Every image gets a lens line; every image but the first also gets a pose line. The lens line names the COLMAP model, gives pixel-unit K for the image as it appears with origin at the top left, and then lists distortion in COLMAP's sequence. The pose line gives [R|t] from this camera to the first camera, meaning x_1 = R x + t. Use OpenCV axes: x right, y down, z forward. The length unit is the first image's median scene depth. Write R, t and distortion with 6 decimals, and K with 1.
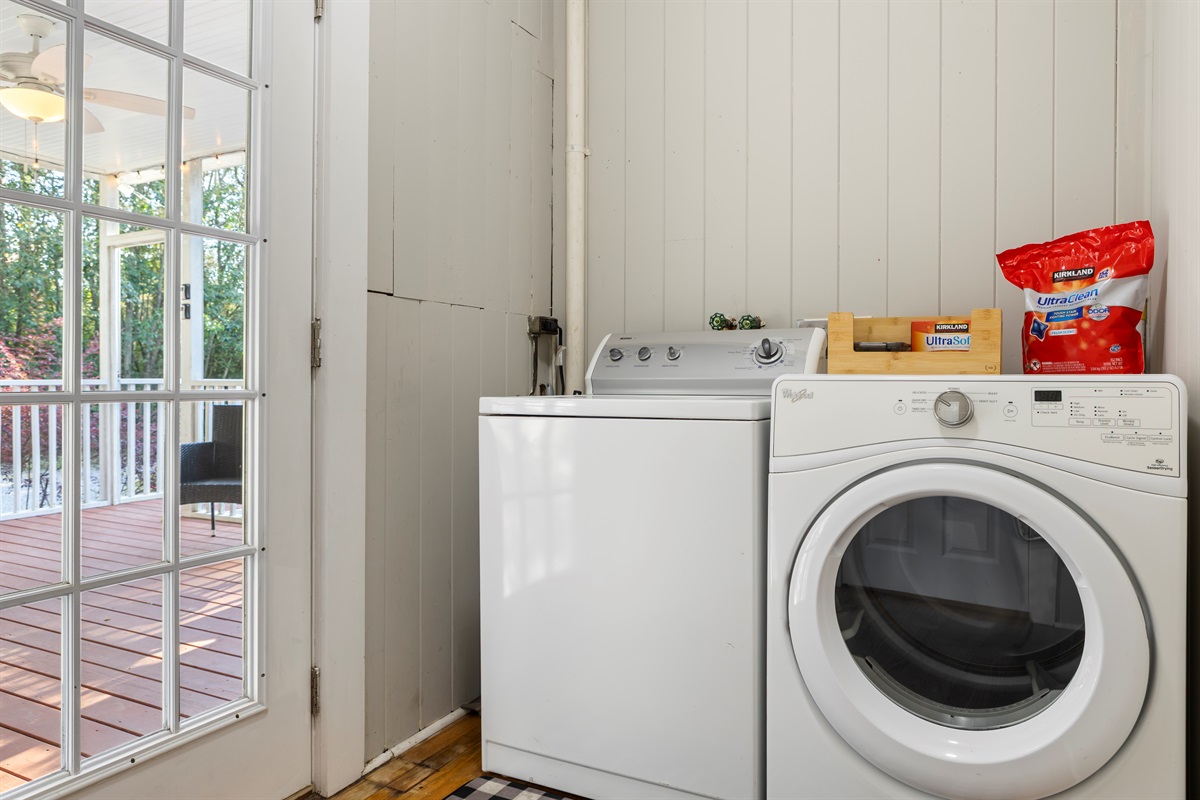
lens RADIAL K [[817.2, 0, 594.2], [0, 817.2, 383.1], [0, 0, 1]] dist [-0.022386, 0.018073]
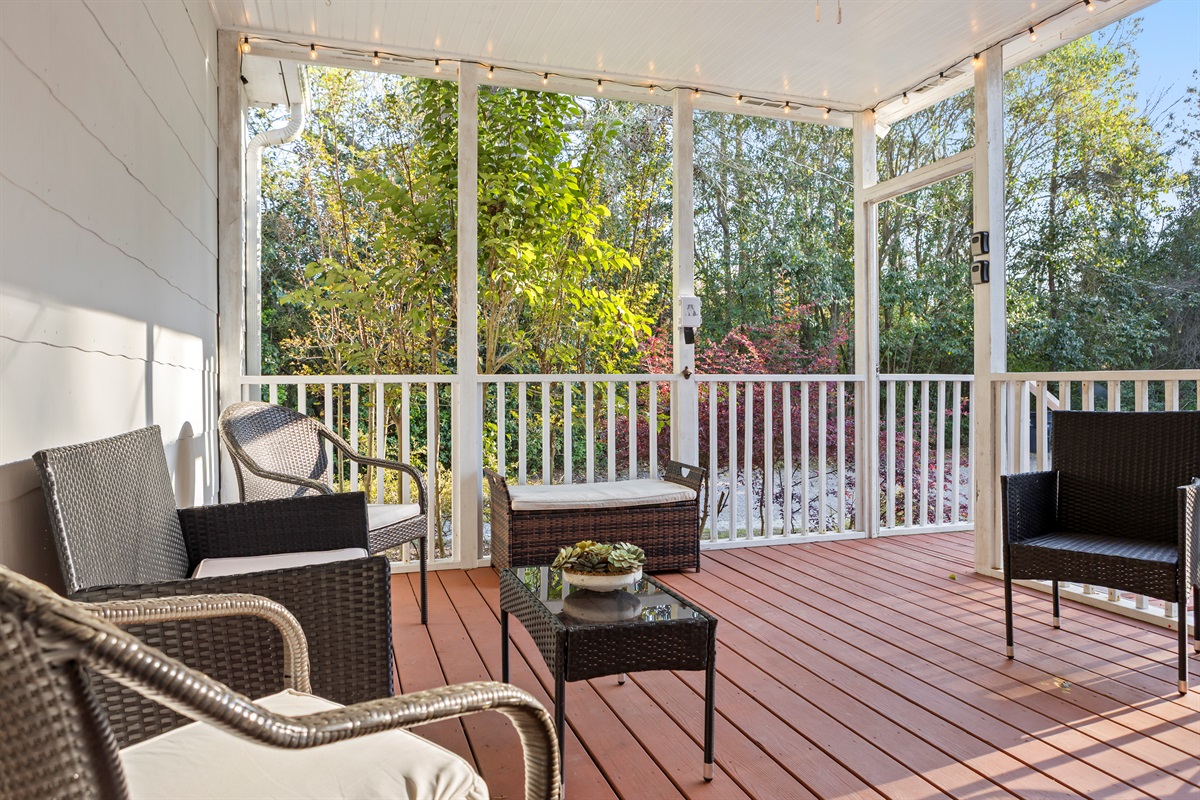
lens RADIAL K [[817.2, 0, 599.8], [0, 817.2, 396.0], [0, 0, 1]] dist [-0.022386, 0.018073]
pose [[0.712214, 0.003648, -0.701953, -0.250546], [0.003135, 0.999960, 0.008378, 0.008512], [0.701955, -0.008168, 0.712174, 0.289512]]
